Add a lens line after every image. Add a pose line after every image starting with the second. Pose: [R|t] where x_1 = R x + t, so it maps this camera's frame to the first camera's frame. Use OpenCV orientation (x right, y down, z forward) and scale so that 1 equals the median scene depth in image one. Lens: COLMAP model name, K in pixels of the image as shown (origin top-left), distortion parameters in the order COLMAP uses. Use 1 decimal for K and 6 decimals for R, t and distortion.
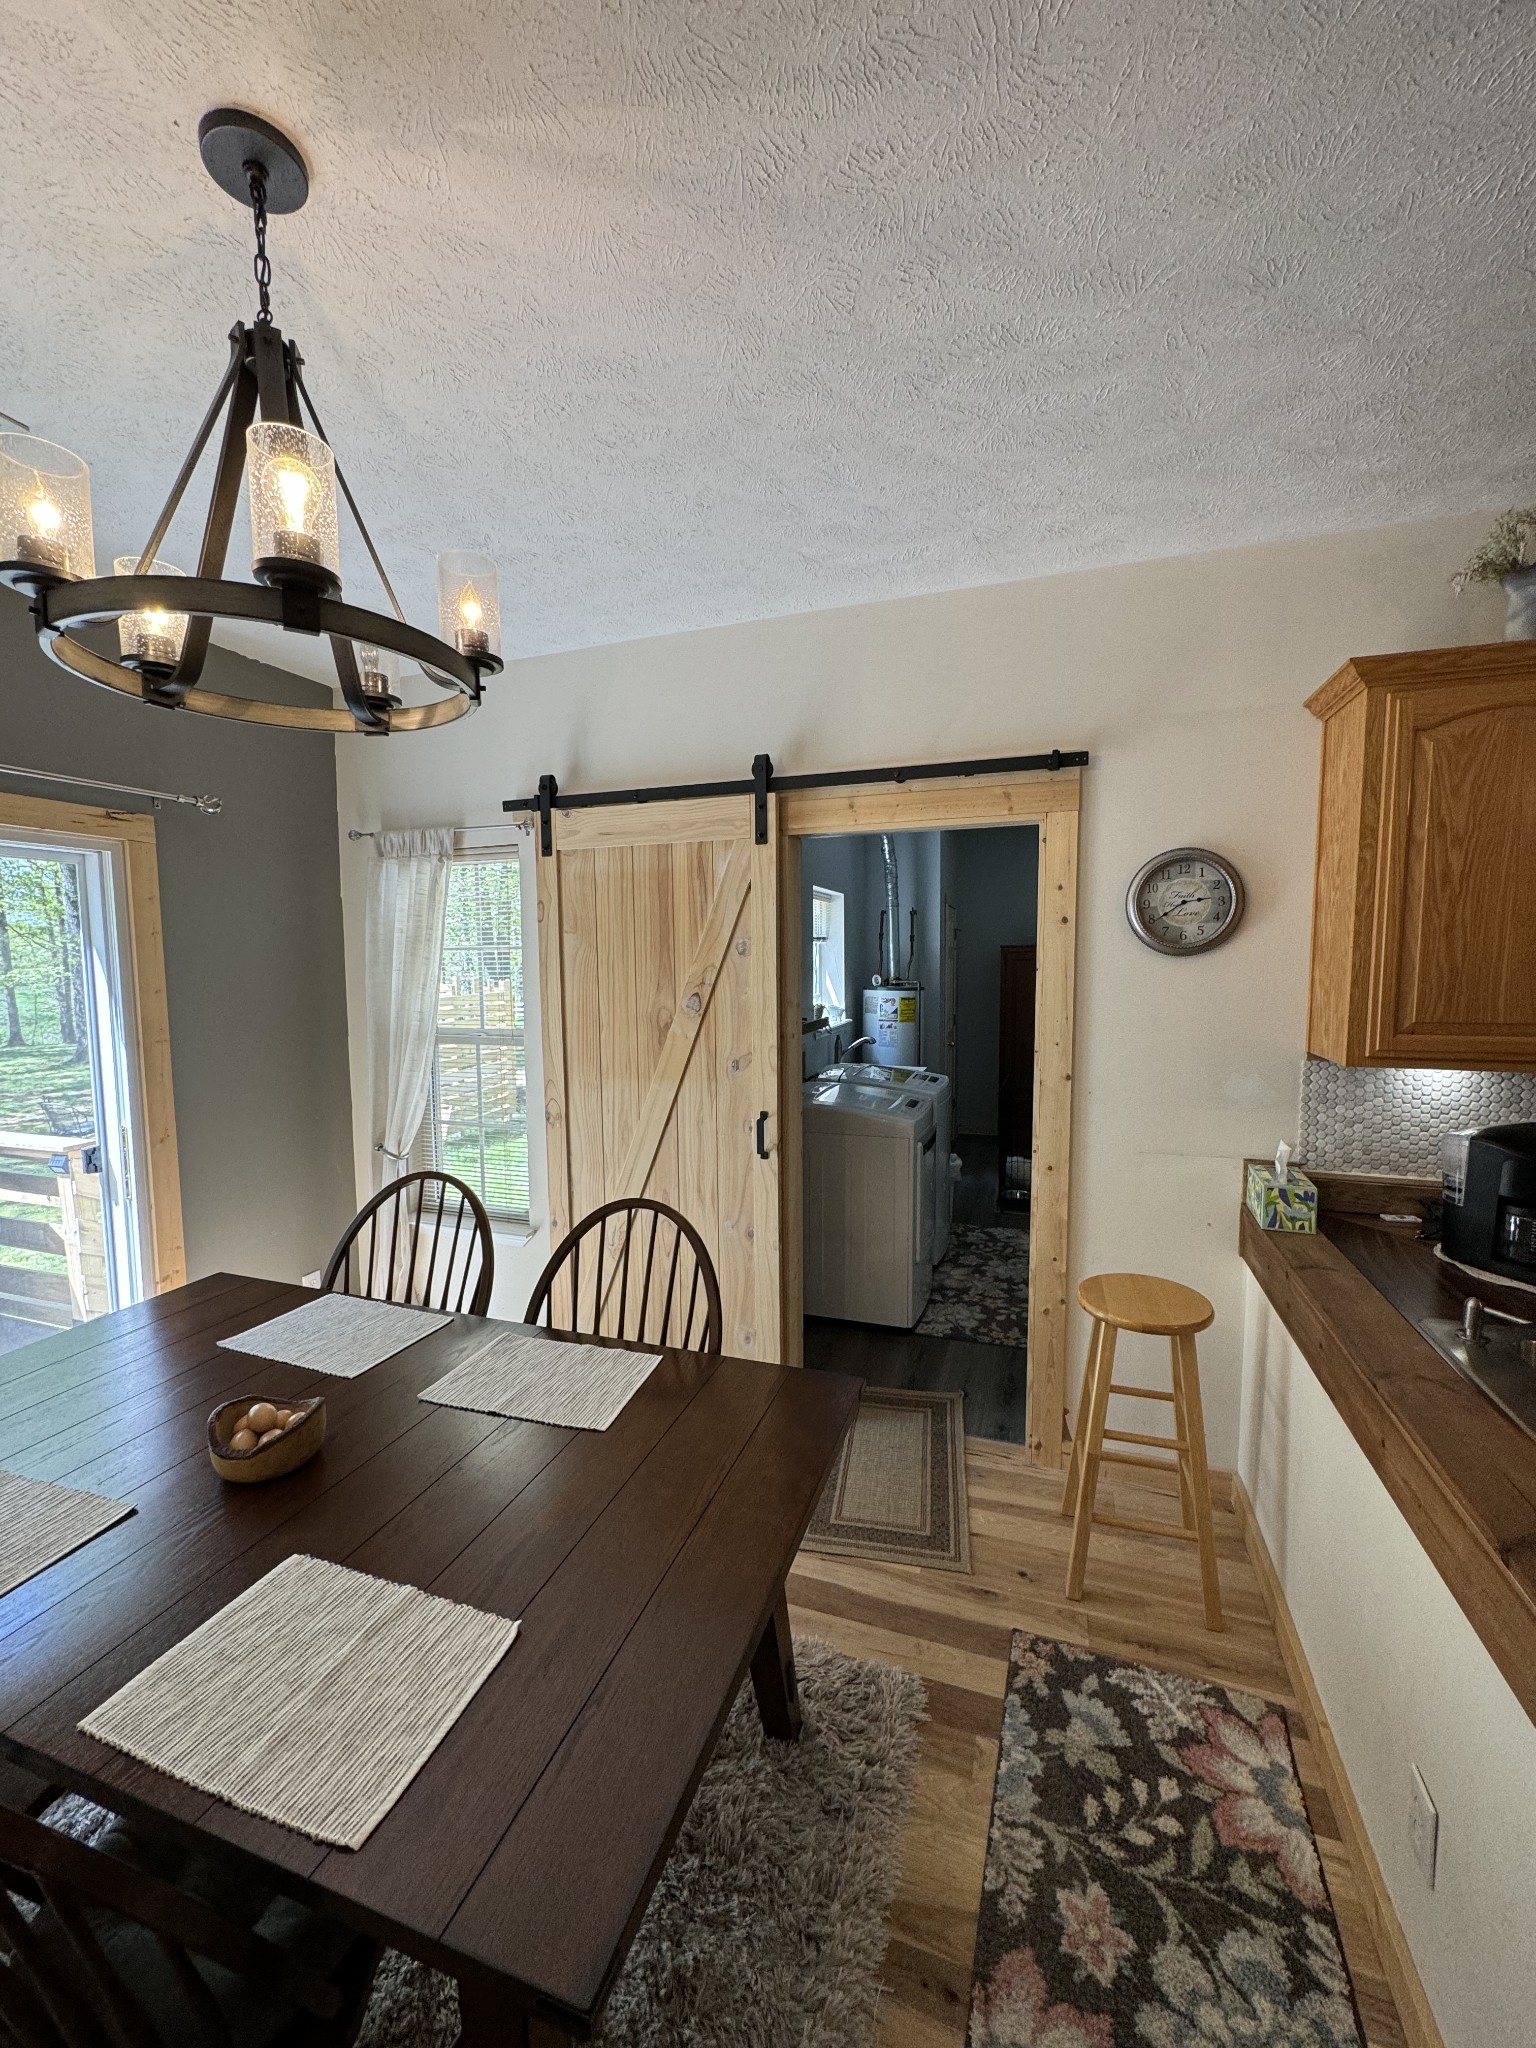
lens RADIAL K [[815.8, 0, 769.5], [0, 815.8, 1024.2], [0, 0, 1]] dist [-0.000277, 0.000195]
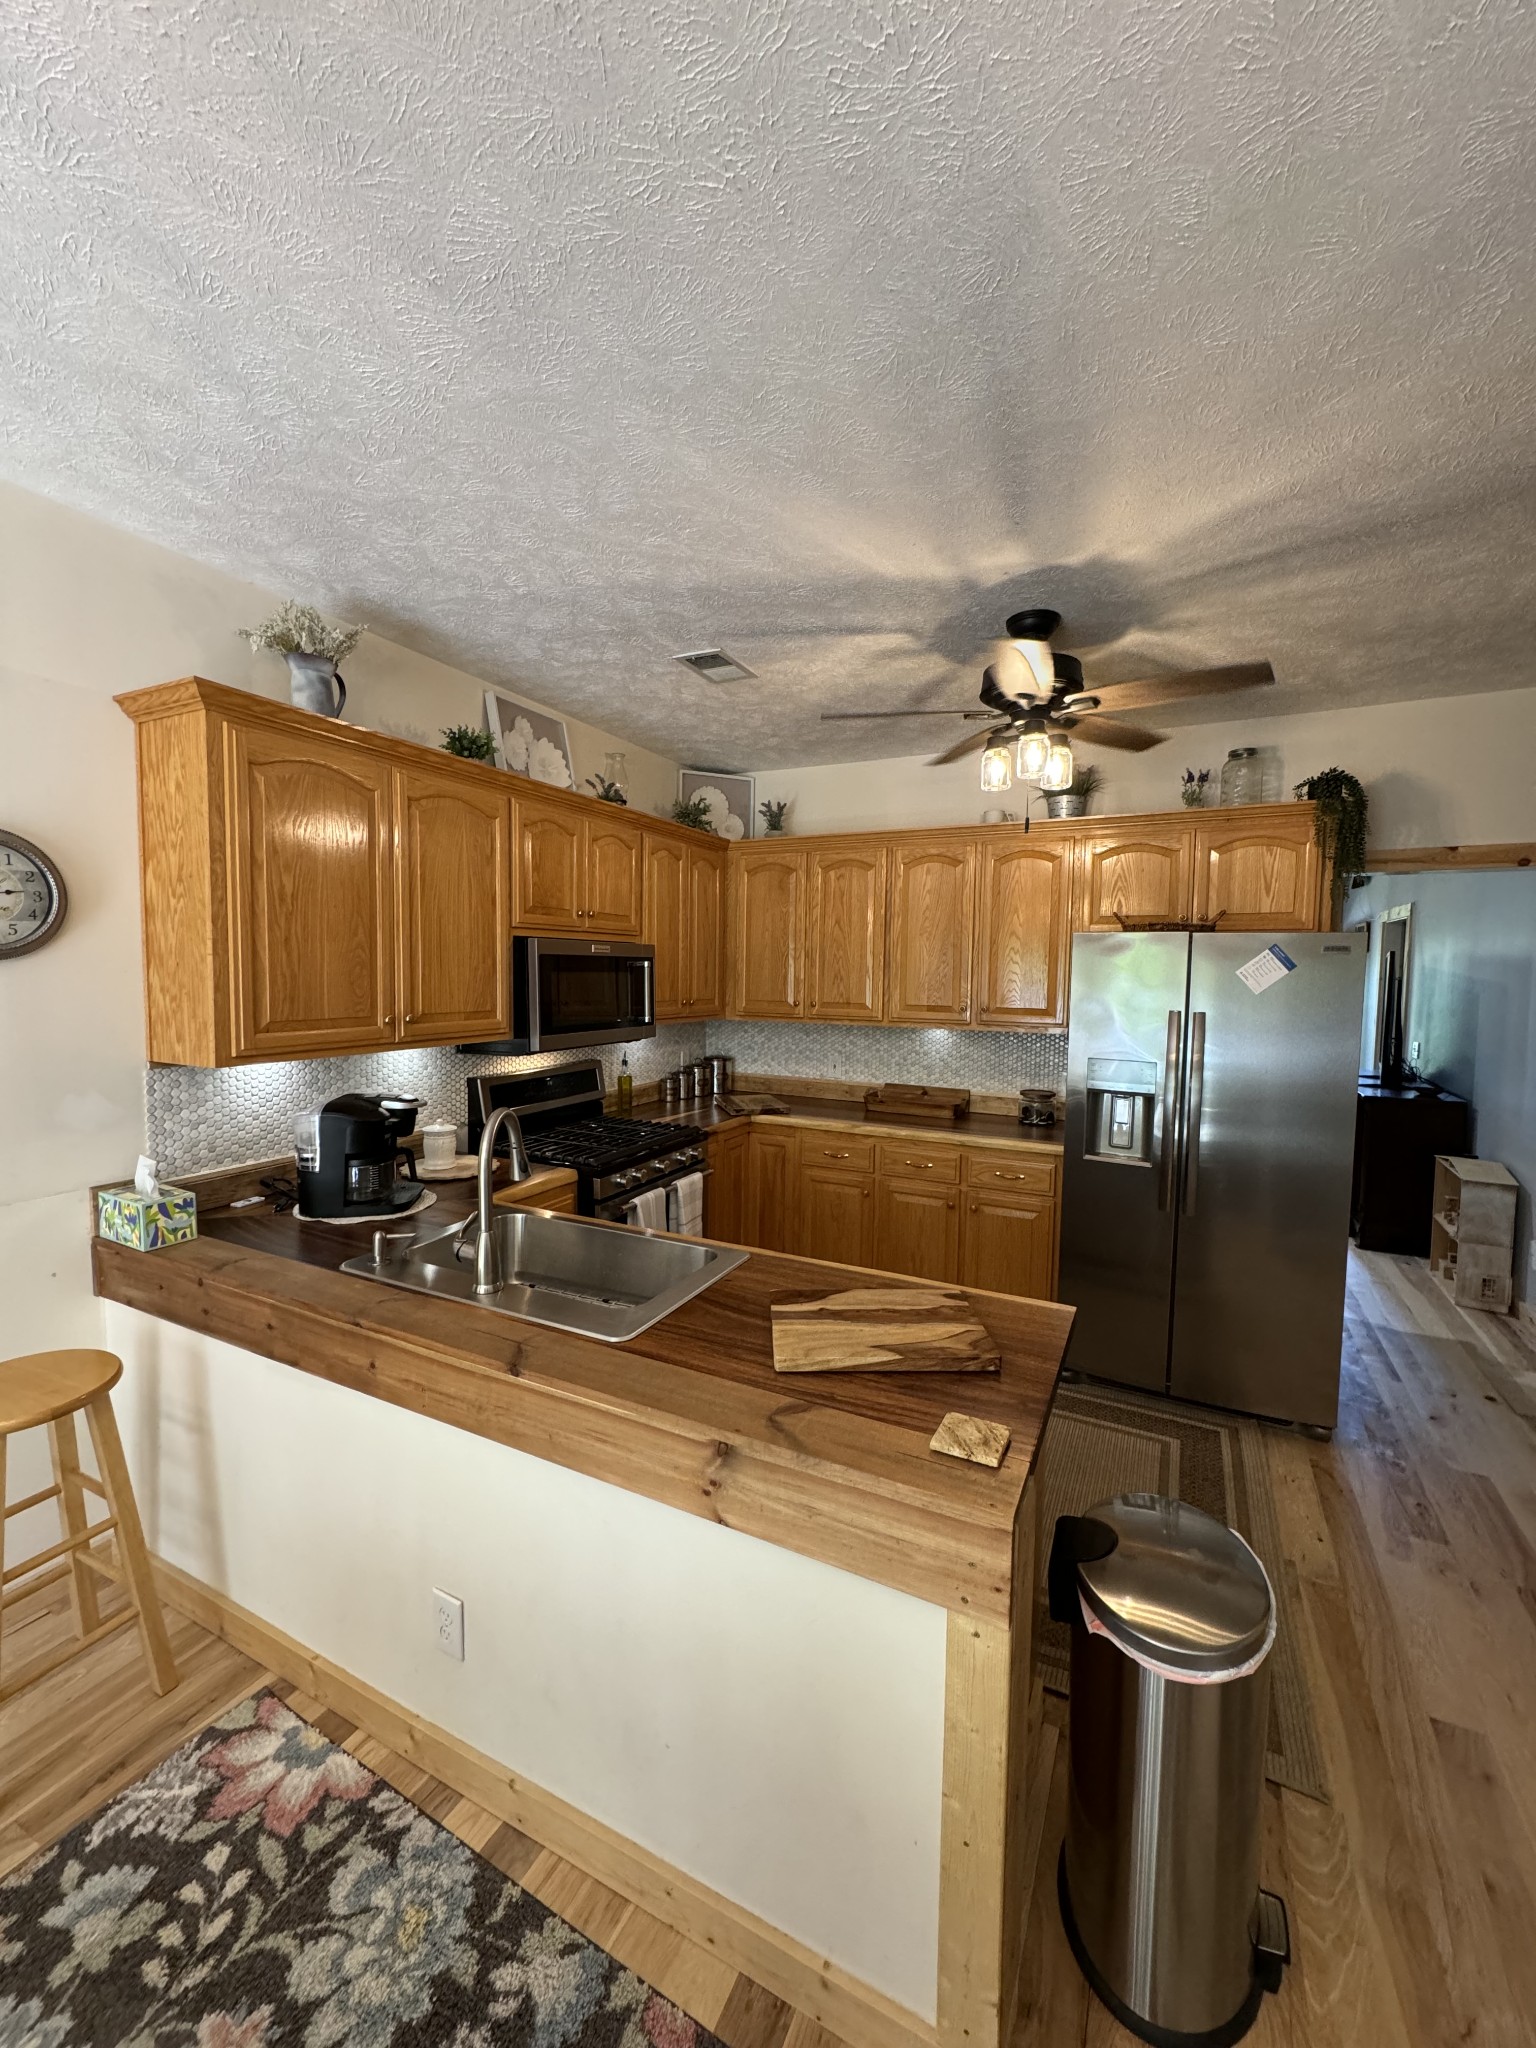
lens RADIAL K [[815.8, 0, 769.5], [0, 815.8, 1024.2], [0, 0, 1]] dist [-0.000277, 0.000195]
pose [[0.132464, -0.059196, 0.989419, -0.243704], [0.071776, 0.996167, 0.049990, -0.006263], [-0.988586, 0.064395, 0.136205, 0.161358]]
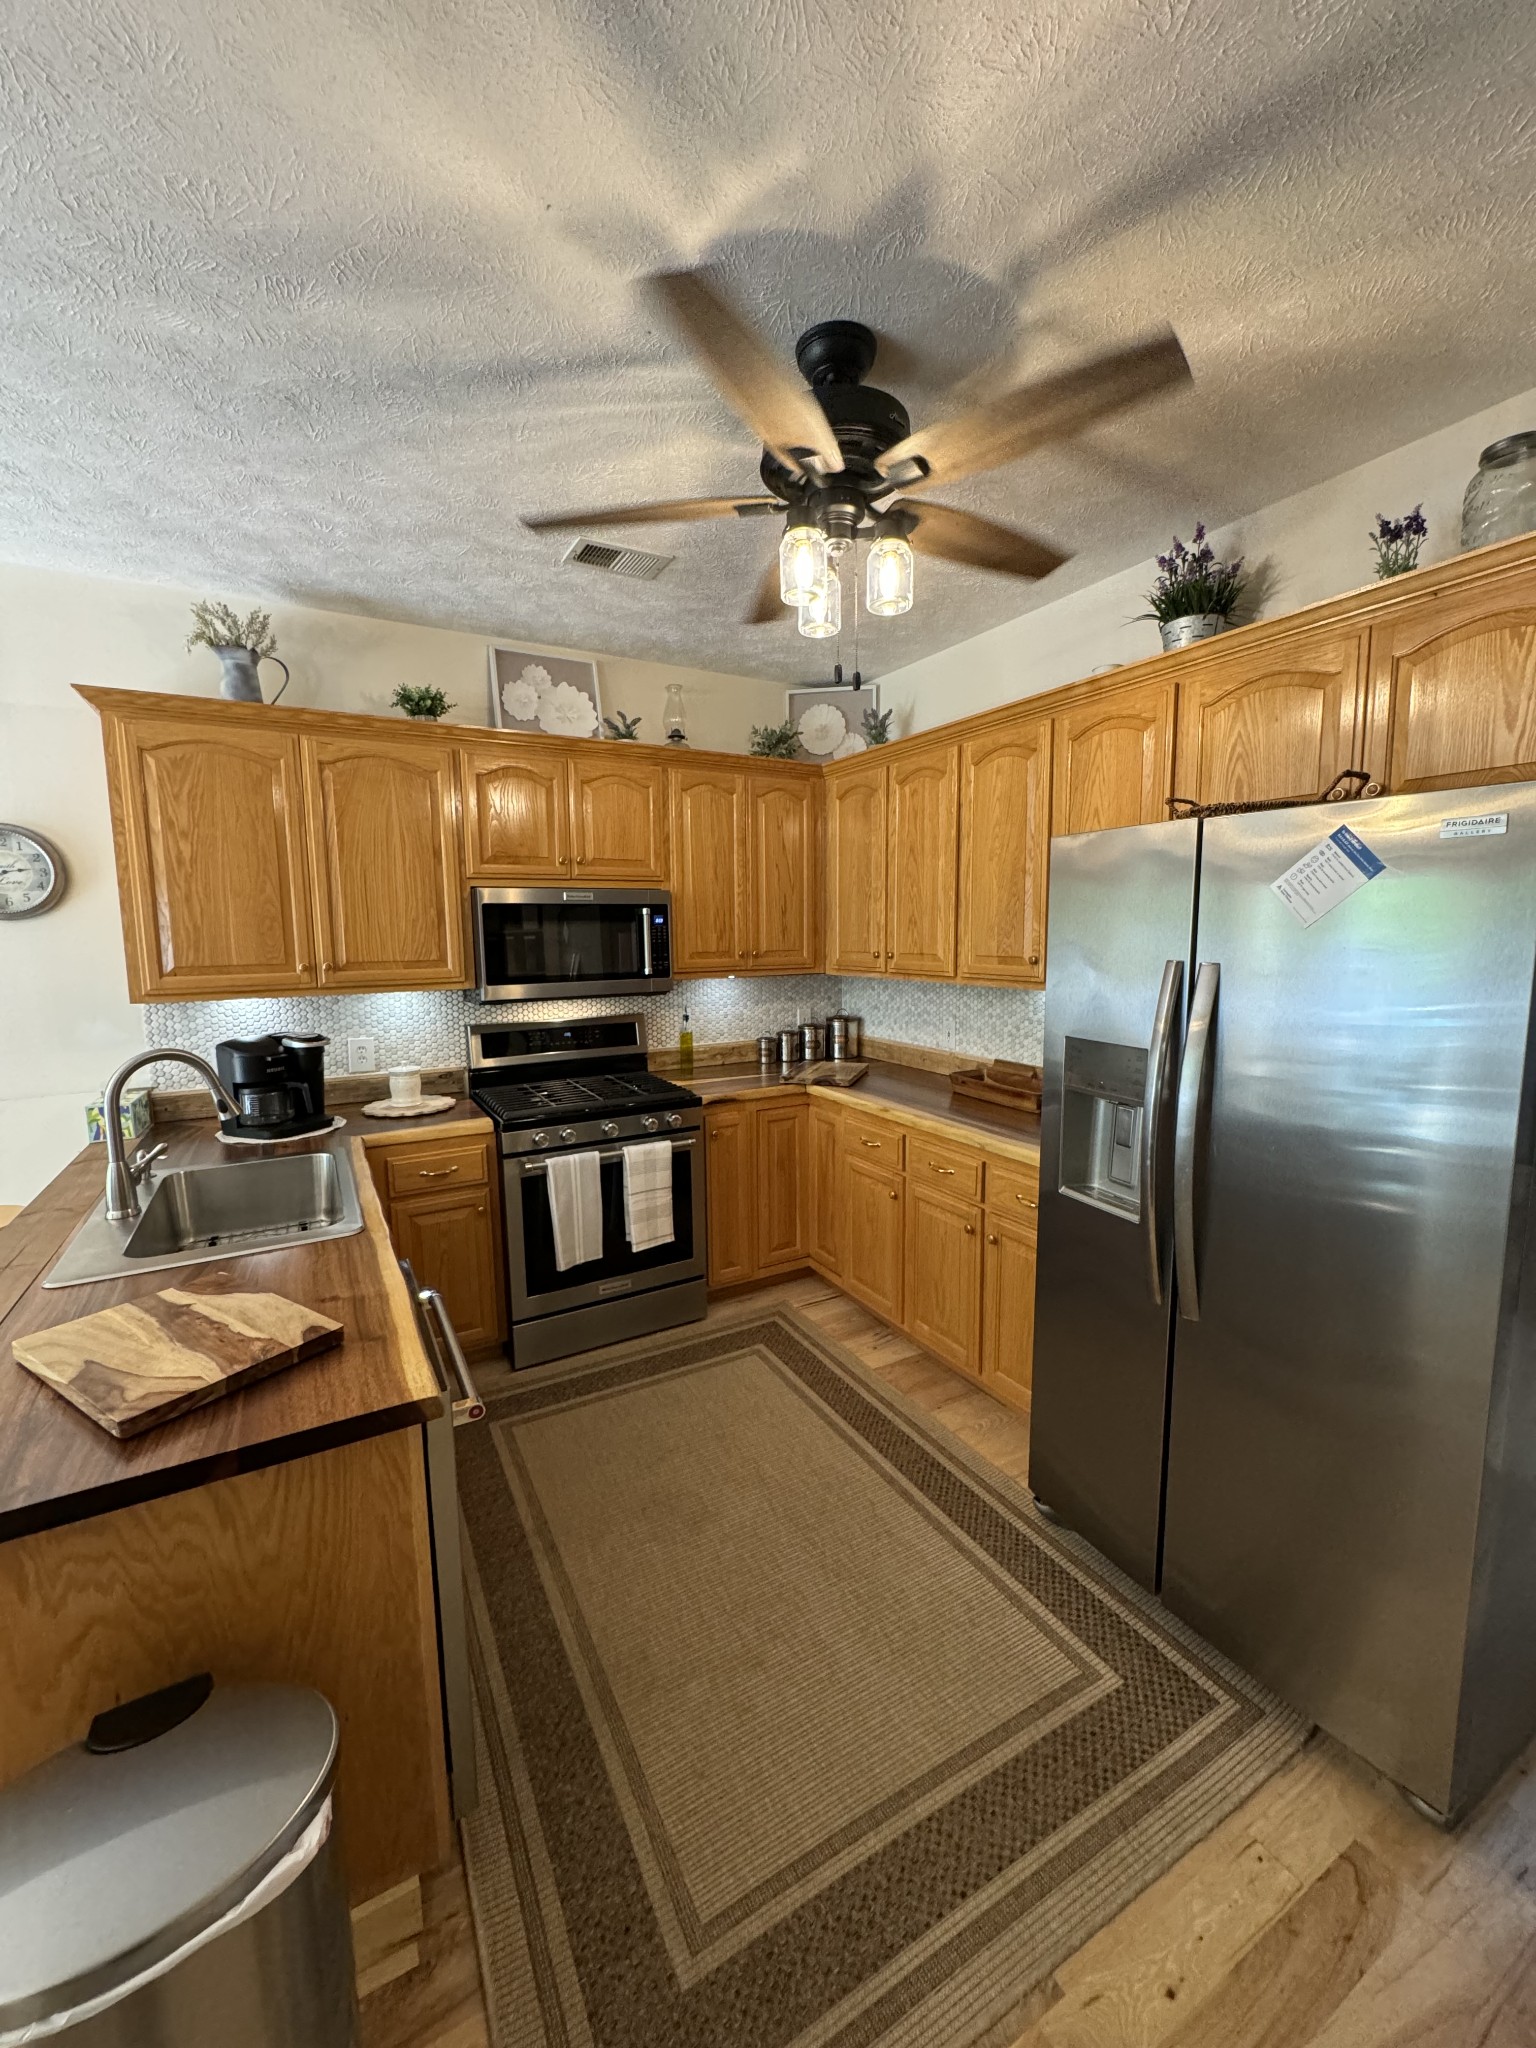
lens RADIAL K [[815.8, 0, 769.5], [0, 815.8, 1024.2], [0, 0, 1]] dist [-0.000277, 0.000195]
pose [[0.665759, -0.089634, 0.740763, 0.444050], [0.072428, 0.995834, 0.055404, 0.090385], [-0.742643, 0.016767, 0.669477, -0.654832]]
